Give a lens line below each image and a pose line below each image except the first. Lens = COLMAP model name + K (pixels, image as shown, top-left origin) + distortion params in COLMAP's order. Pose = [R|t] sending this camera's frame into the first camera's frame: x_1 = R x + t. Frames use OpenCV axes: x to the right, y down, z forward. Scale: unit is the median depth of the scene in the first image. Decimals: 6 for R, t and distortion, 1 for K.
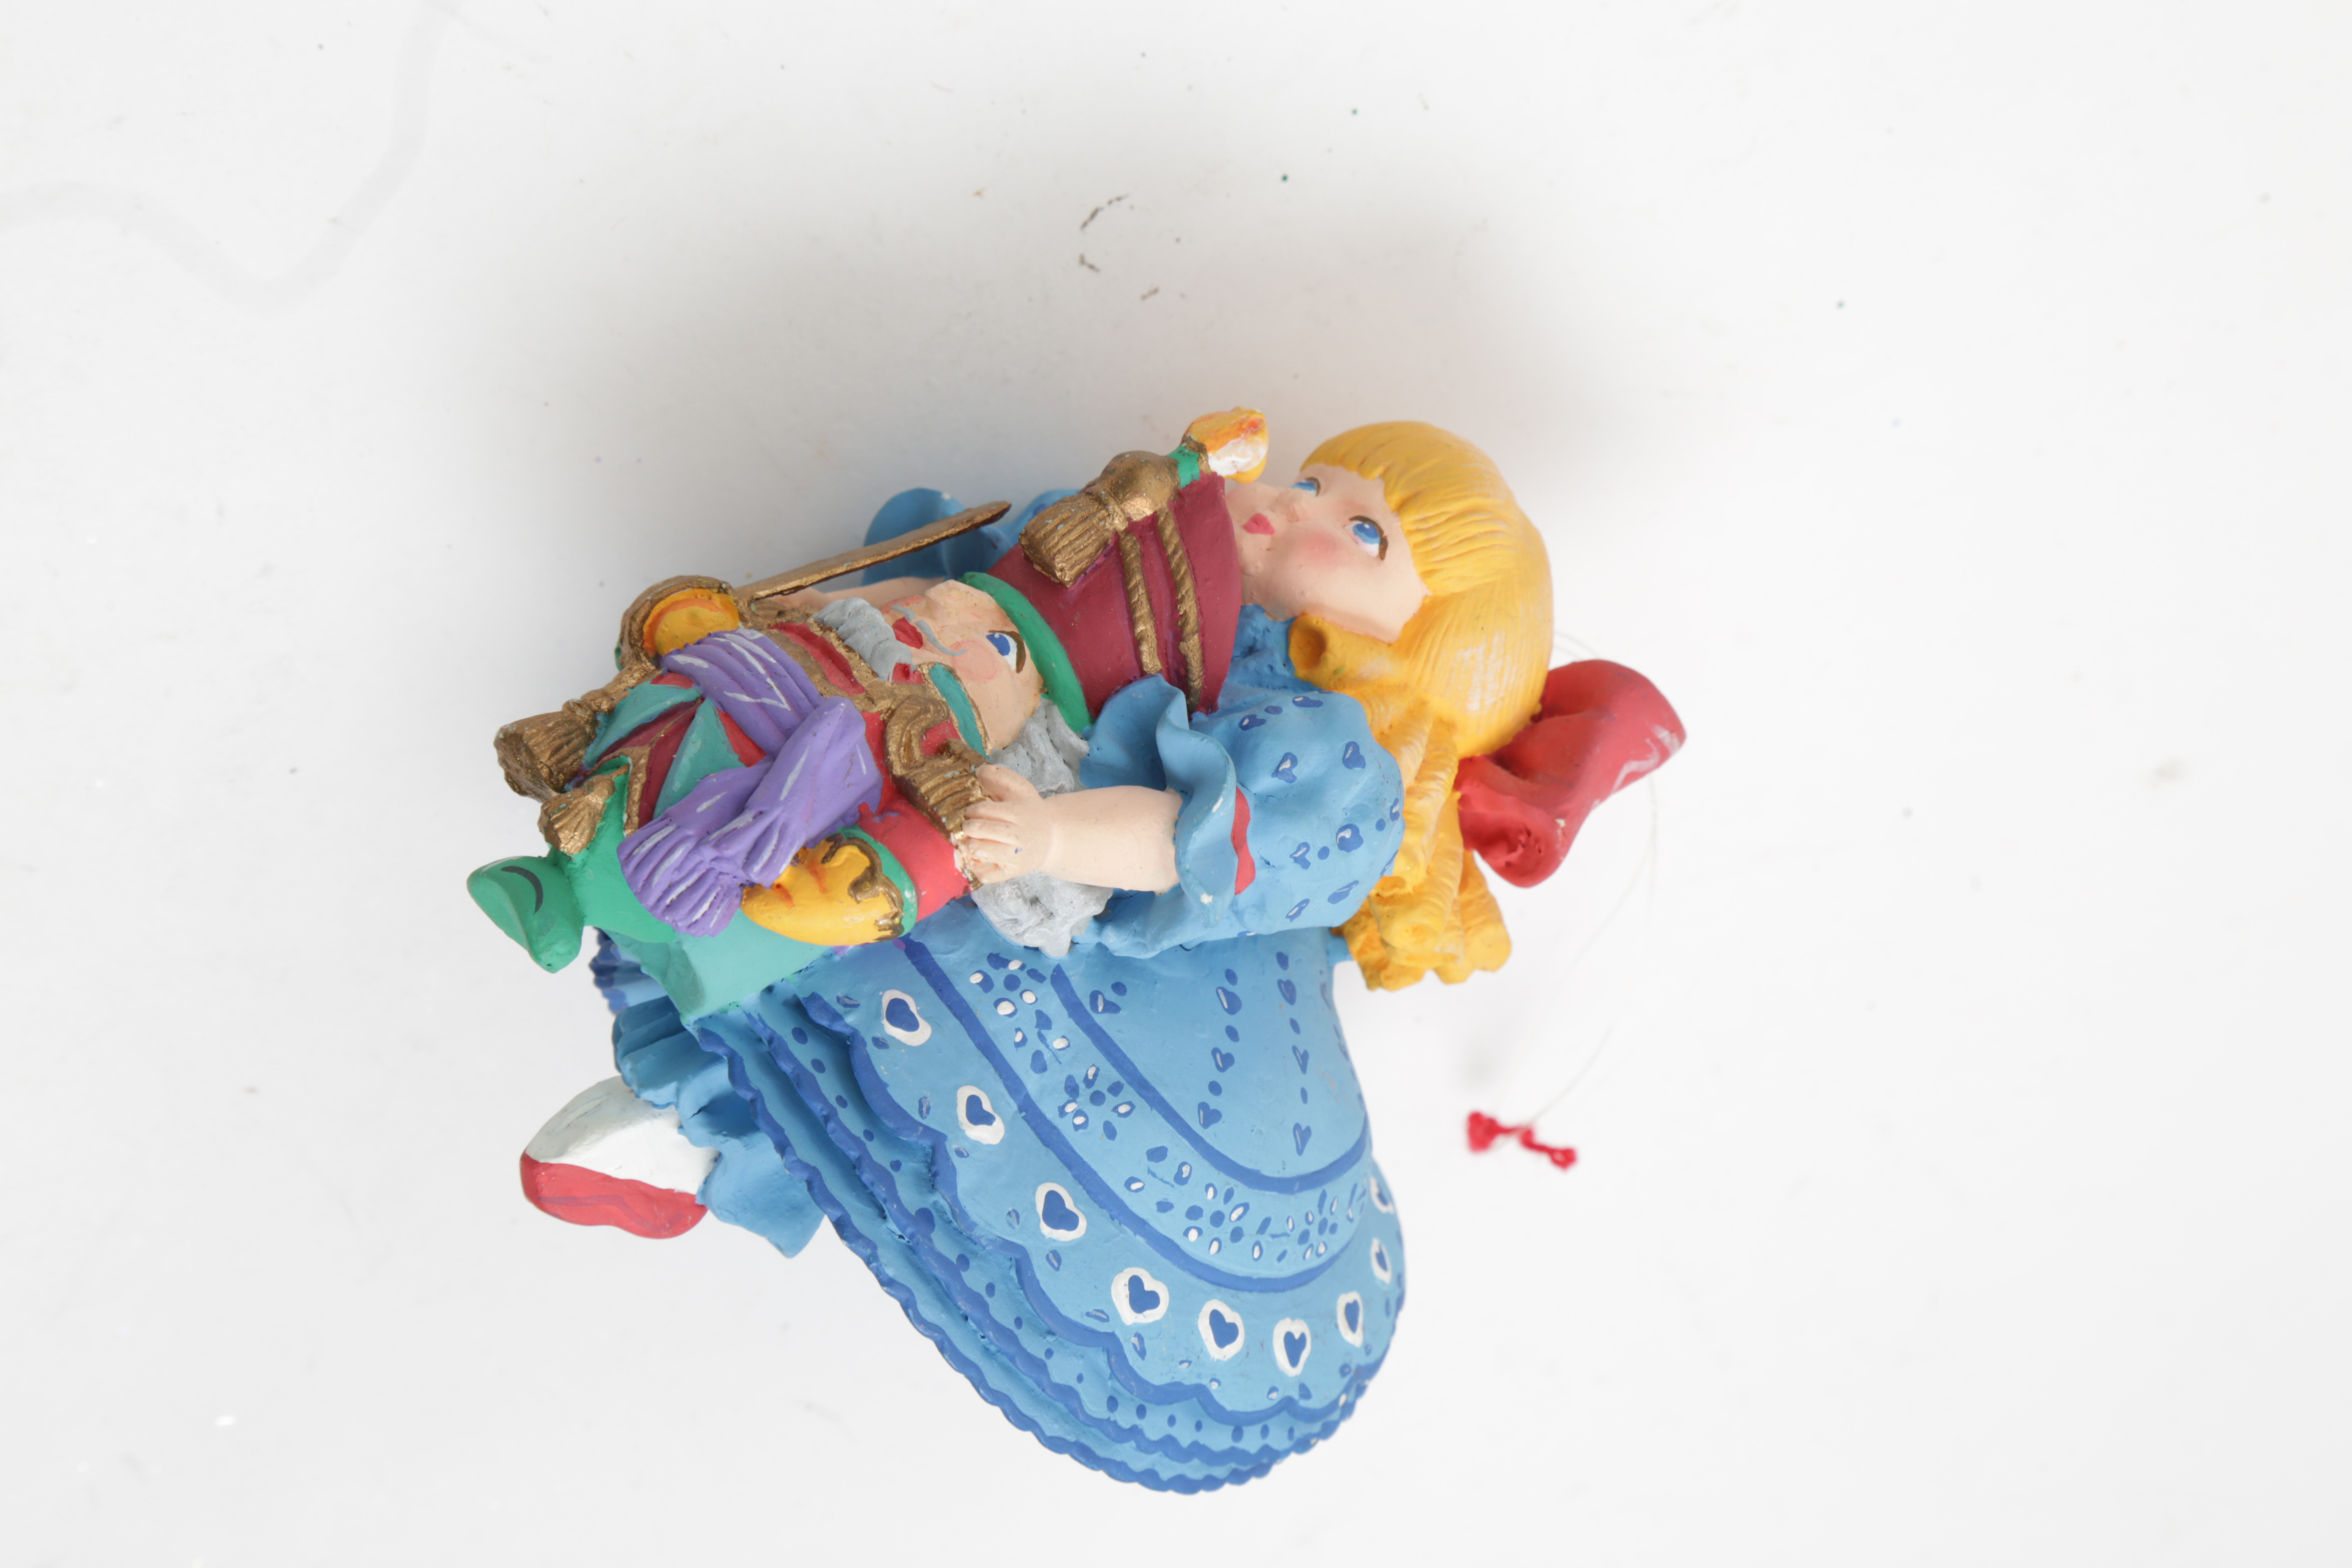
lens RADIAL K [[5960.1, 0, 1161.6], [0, 5960.1, 777.1], [0, 0, 1]] dist [0.332817, 0.738615]
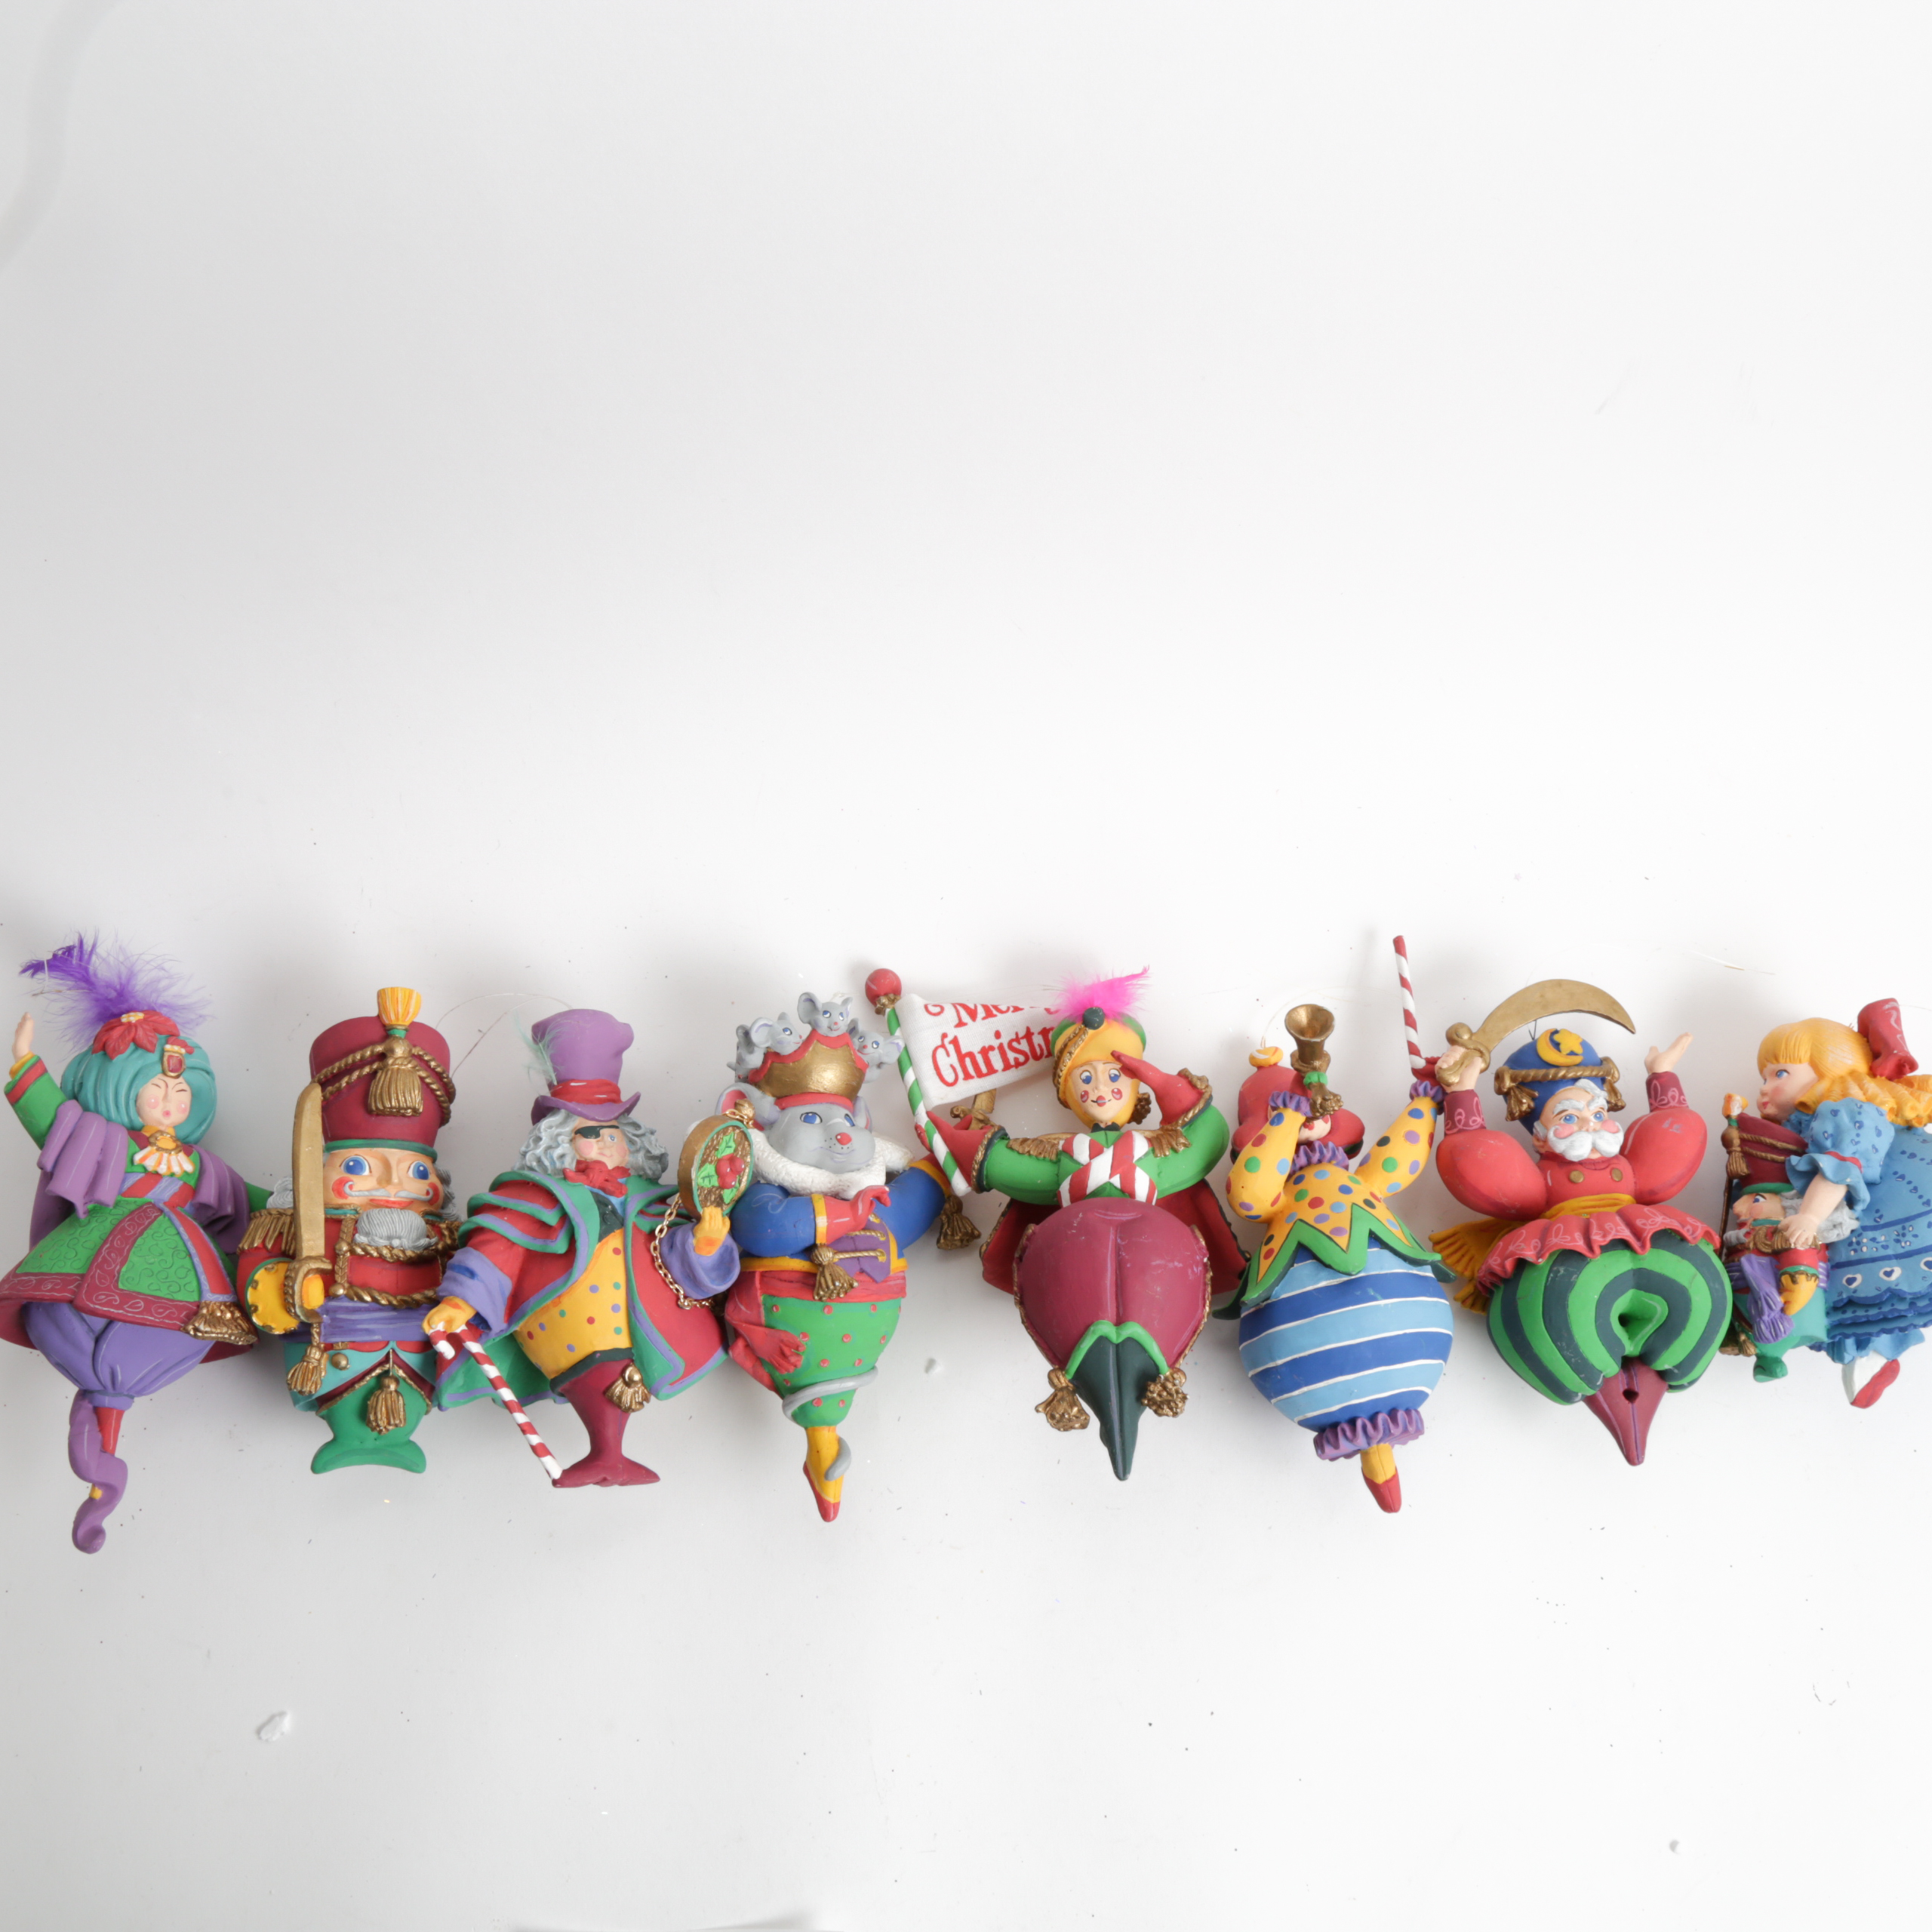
lens RADIAL K [[1951.2, 0, 966.0], [0, 1951.2, 966.0], [0, 0, 1]] dist [-0.142711, 0.096117]
pose [[0.272303, -0.929073, -0.250349, 0.231978], [0.743738, 0.368305, -0.557858, 0.187753], [0.610495, -0.034288, 0.791278, -0.069601]]
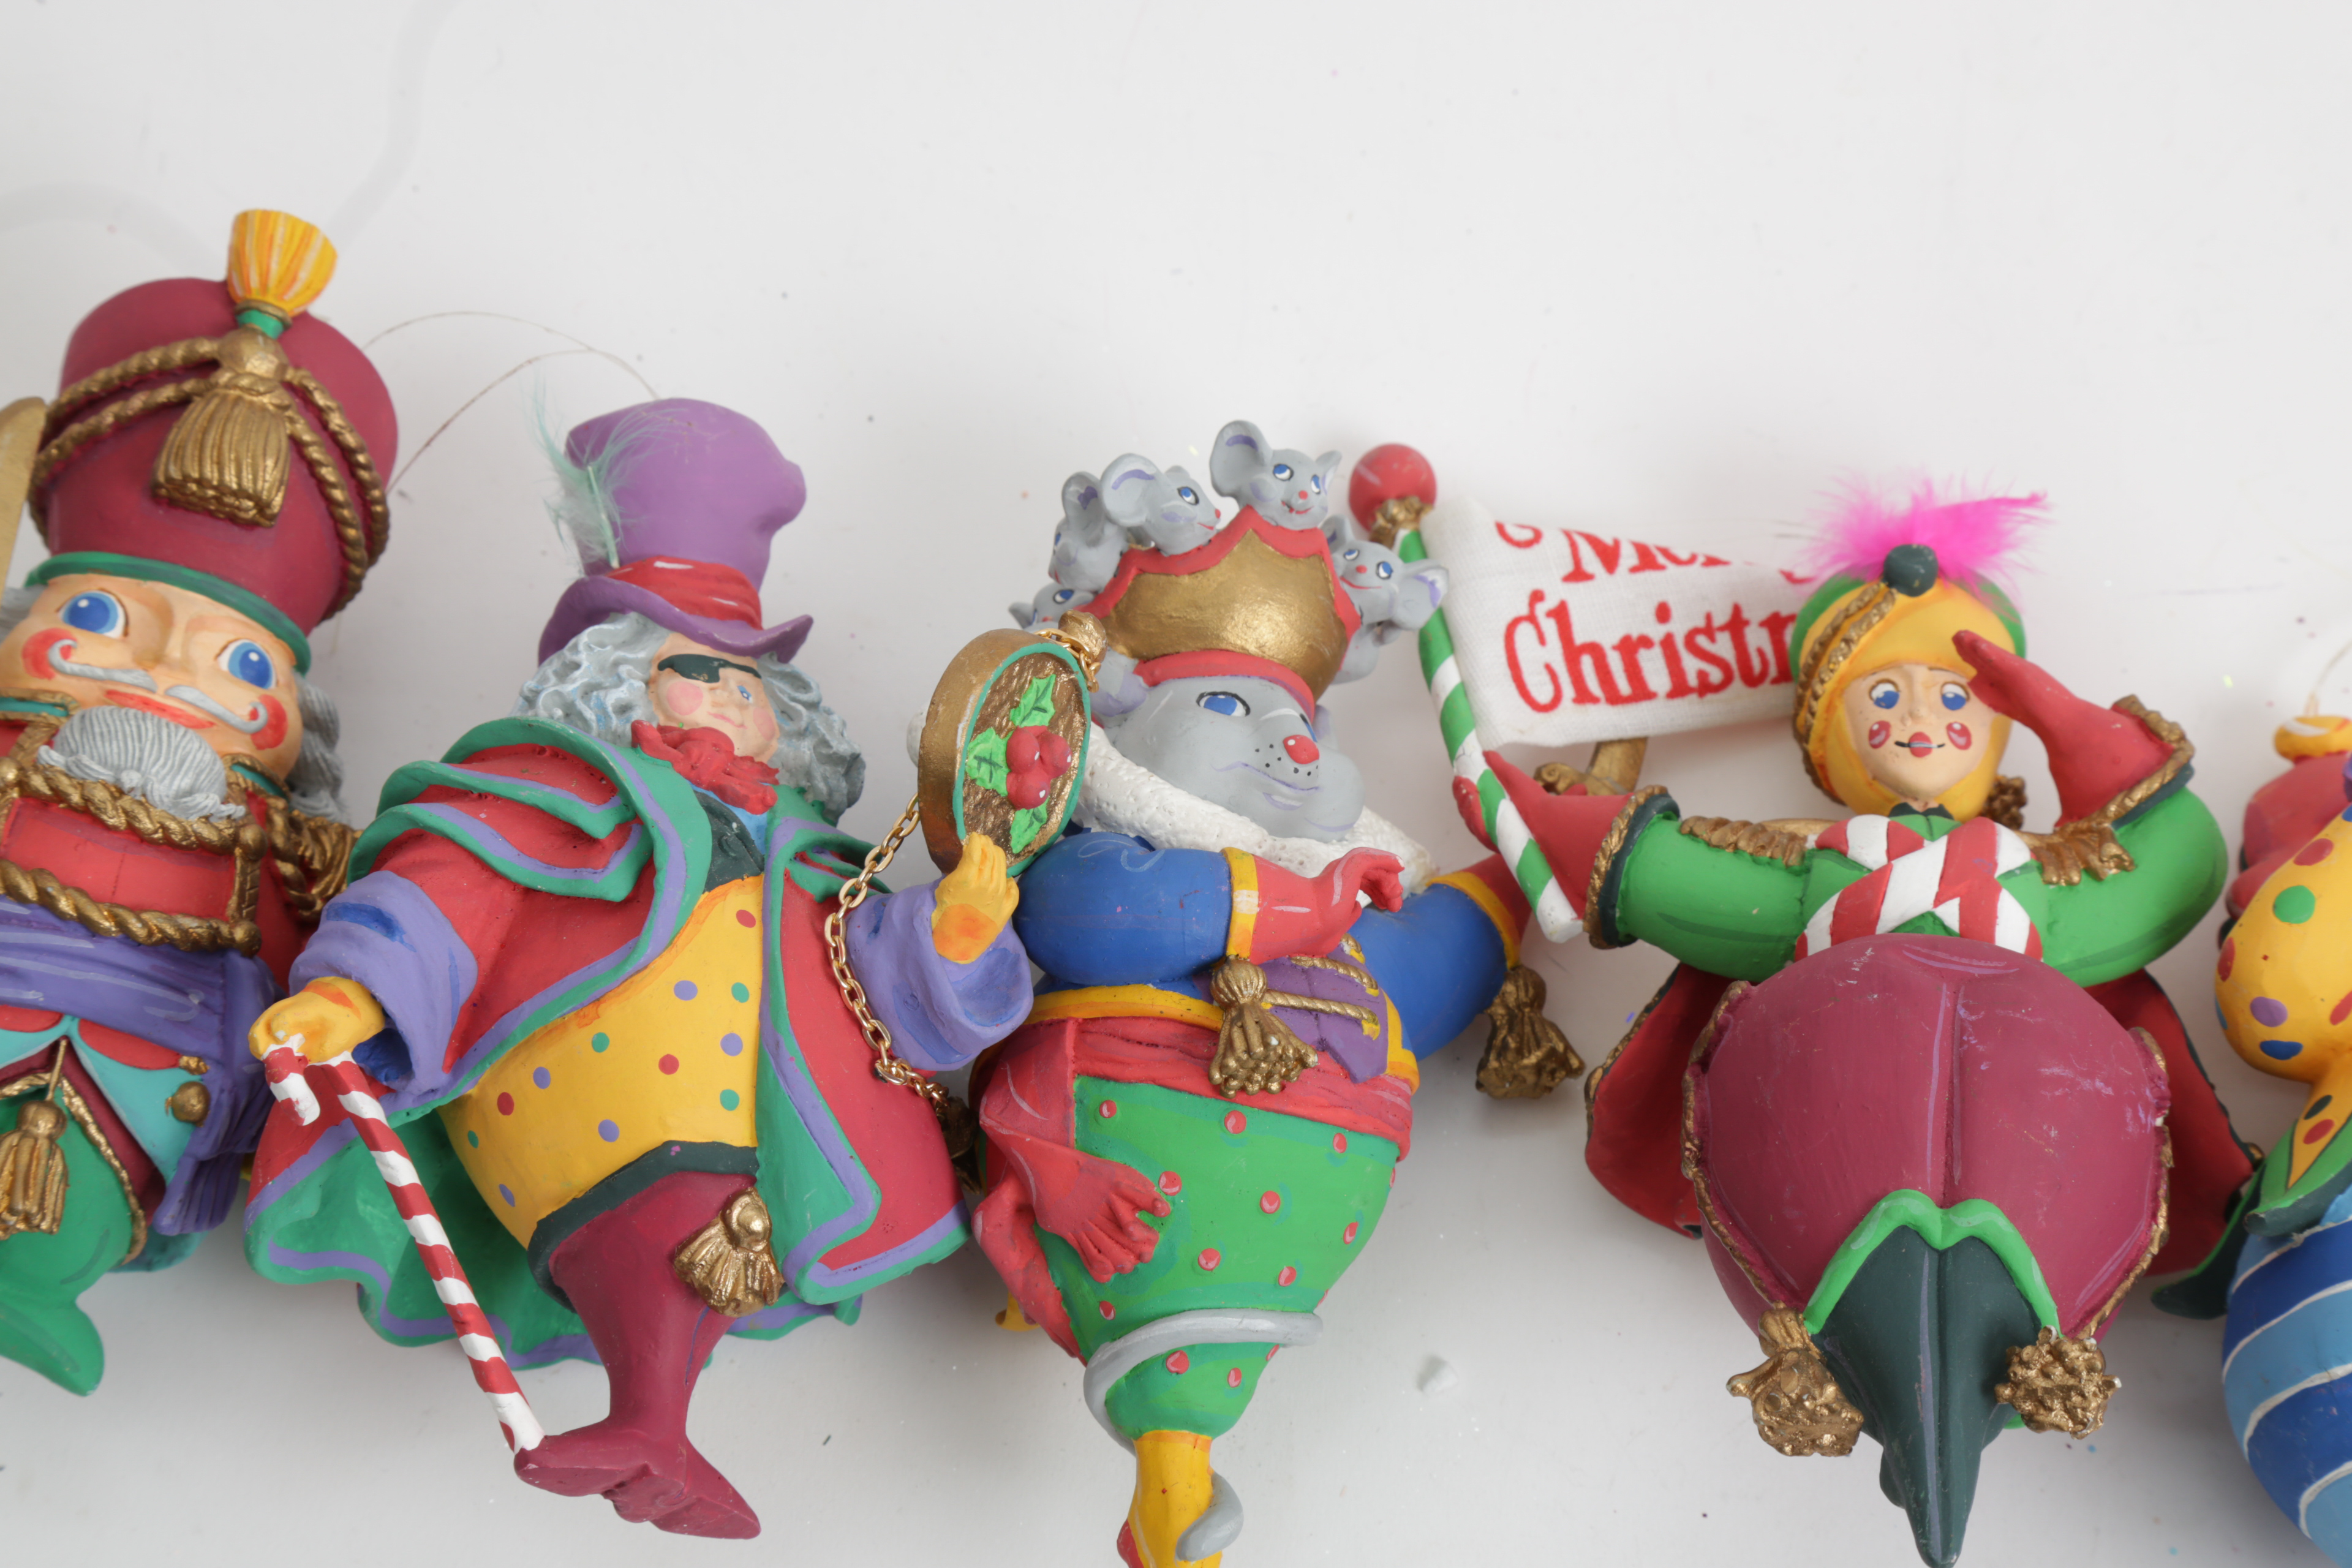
lens RADIAL K [[5156.9, 0, 1176.0], [0, 5156.9, 784.0], [0, 0, 1]] dist [0.256691, 0.778489]
pose [[0.371703, -0.917090, -0.144164, 0.018871], [0.700035, 0.378882, -0.605309, 0.270990], [0.609744, 0.124076, 0.782826, -0.203830]]
